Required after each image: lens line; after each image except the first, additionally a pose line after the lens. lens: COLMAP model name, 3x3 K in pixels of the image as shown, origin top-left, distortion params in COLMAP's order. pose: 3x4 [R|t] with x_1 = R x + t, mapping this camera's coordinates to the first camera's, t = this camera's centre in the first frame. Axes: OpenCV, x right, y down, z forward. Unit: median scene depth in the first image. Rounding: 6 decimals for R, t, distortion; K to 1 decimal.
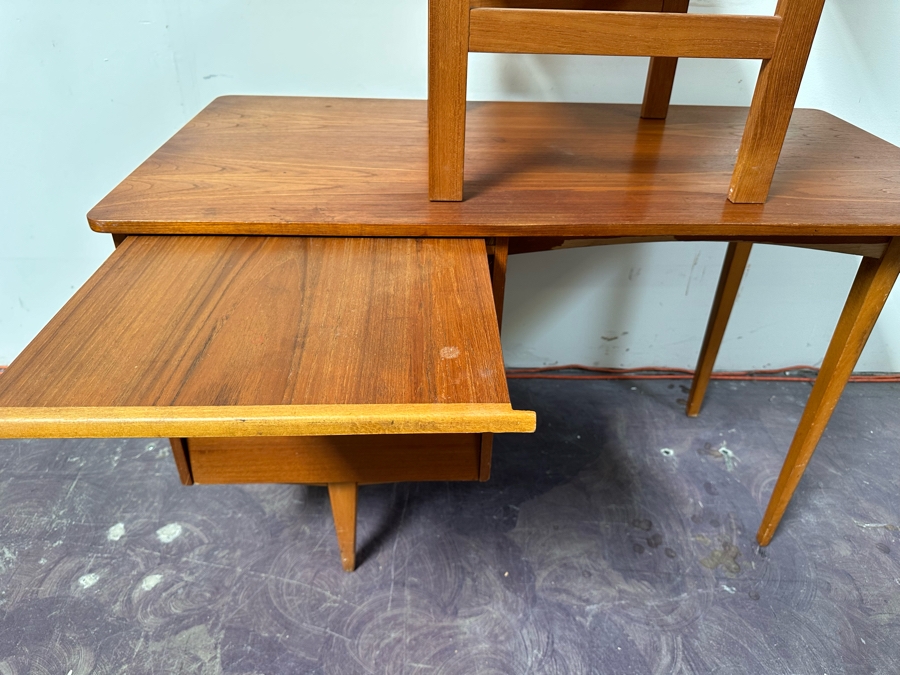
lens RADIAL K [[646.4, 0, 449.8], [0, 646.4, 333.8], [0, 0, 1]] dist [0.005407, -0.020451]
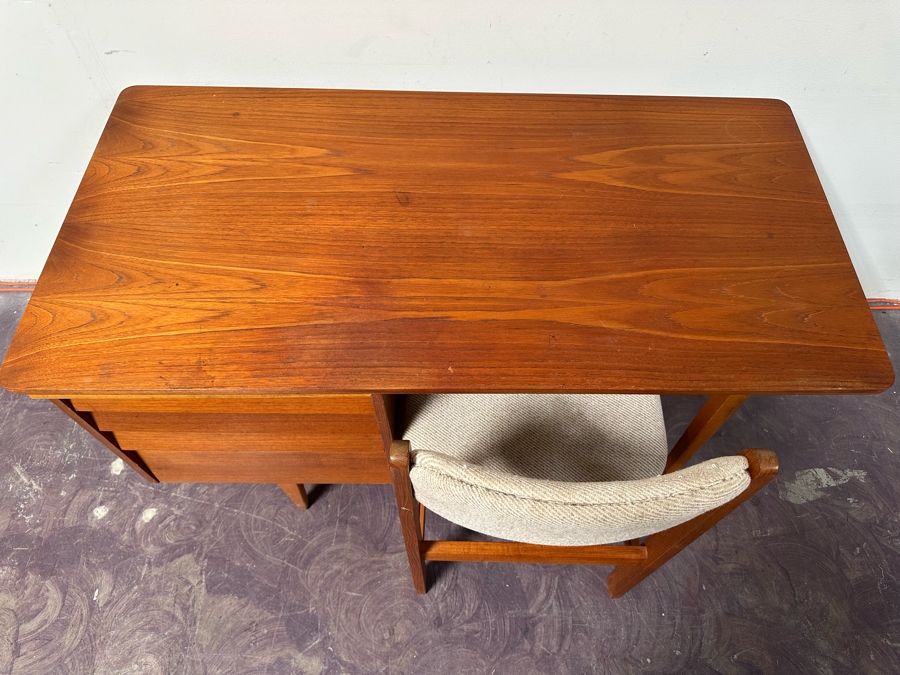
lens RADIAL K [[646.4, 0, 450.6], [0, 646.4, 336.4], [0, 0, 1]] dist [0.005407, -0.020451]
pose [[0.998381, 0.027735, -0.049659, 0.180150], [-0.003654, 0.902530, 0.430611, -0.471674], [0.056762, -0.429732, 0.901170, 0.036285]]
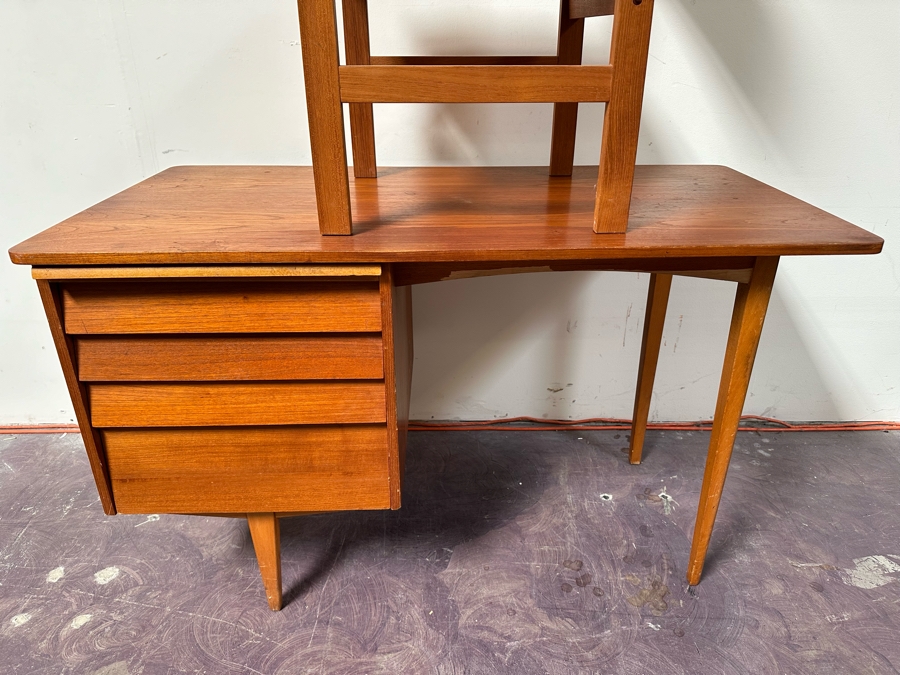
lens RADIAL K [[646.4, 0, 450.8], [0, 646.4, 338.3], [0, 0, 1]] dist [0.005407, -0.020451]
pose [[0.999547, -0.017288, -0.024631, 0.150931], [0.013849, 0.990952, -0.133500, 0.084164], [0.026716, 0.133099, 0.990743, -0.051082]]
